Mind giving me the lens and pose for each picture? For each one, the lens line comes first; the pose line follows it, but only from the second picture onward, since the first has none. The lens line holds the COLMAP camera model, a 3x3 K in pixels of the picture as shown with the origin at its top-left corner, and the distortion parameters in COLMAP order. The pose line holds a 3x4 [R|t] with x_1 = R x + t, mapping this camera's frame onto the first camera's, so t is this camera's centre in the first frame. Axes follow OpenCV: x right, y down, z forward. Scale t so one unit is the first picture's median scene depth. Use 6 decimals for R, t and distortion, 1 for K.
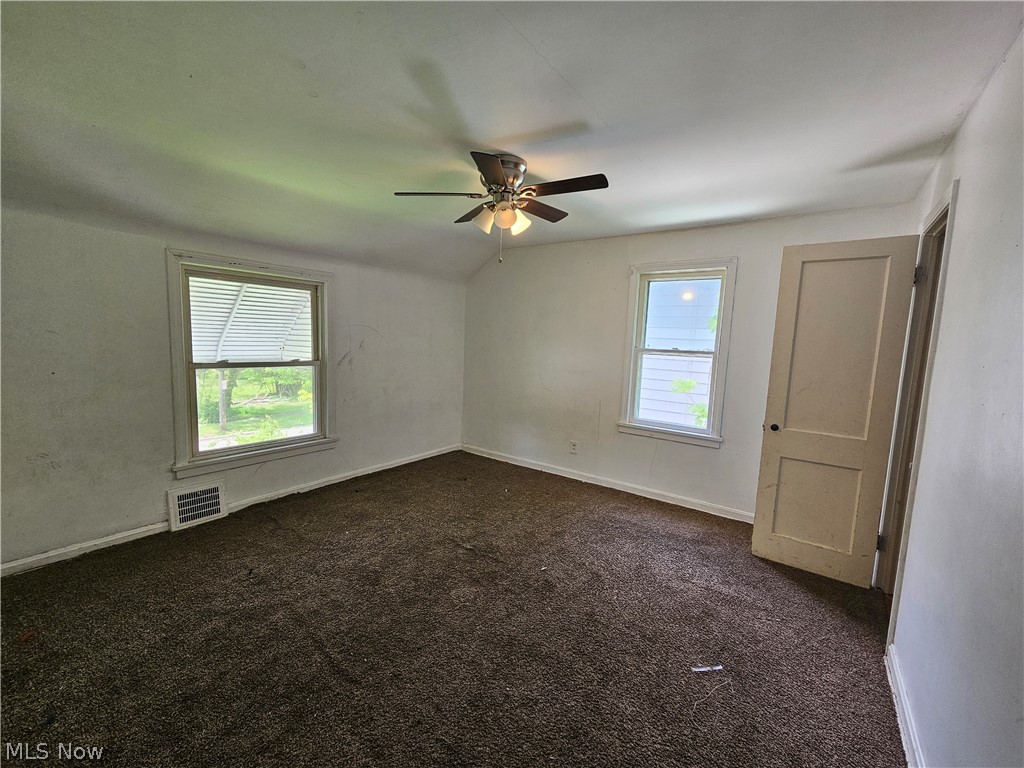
lens RADIAL K [[423.5, 0, 511.0], [0, 423.5, 385.3], [0, 0, 1]] dist [-0.000029, -0.000351]
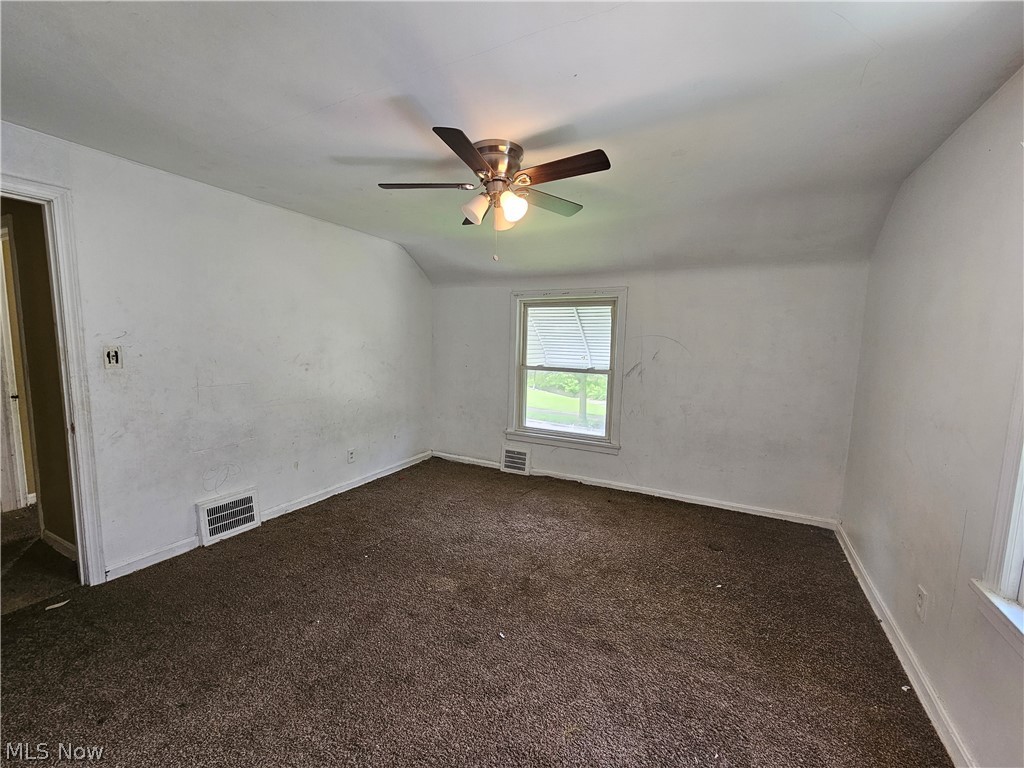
lens RADIAL K [[423.5, 0, 511.0], [0, 423.5, 385.3], [0, 0, 1]] dist [-0.000029, -0.000351]
pose [[0.134497, 0.073296, -0.988199, 0.640366], [-0.119301, 0.991204, 0.057282, -0.056284], [0.983706, 0.110189, 0.142058, 0.668933]]
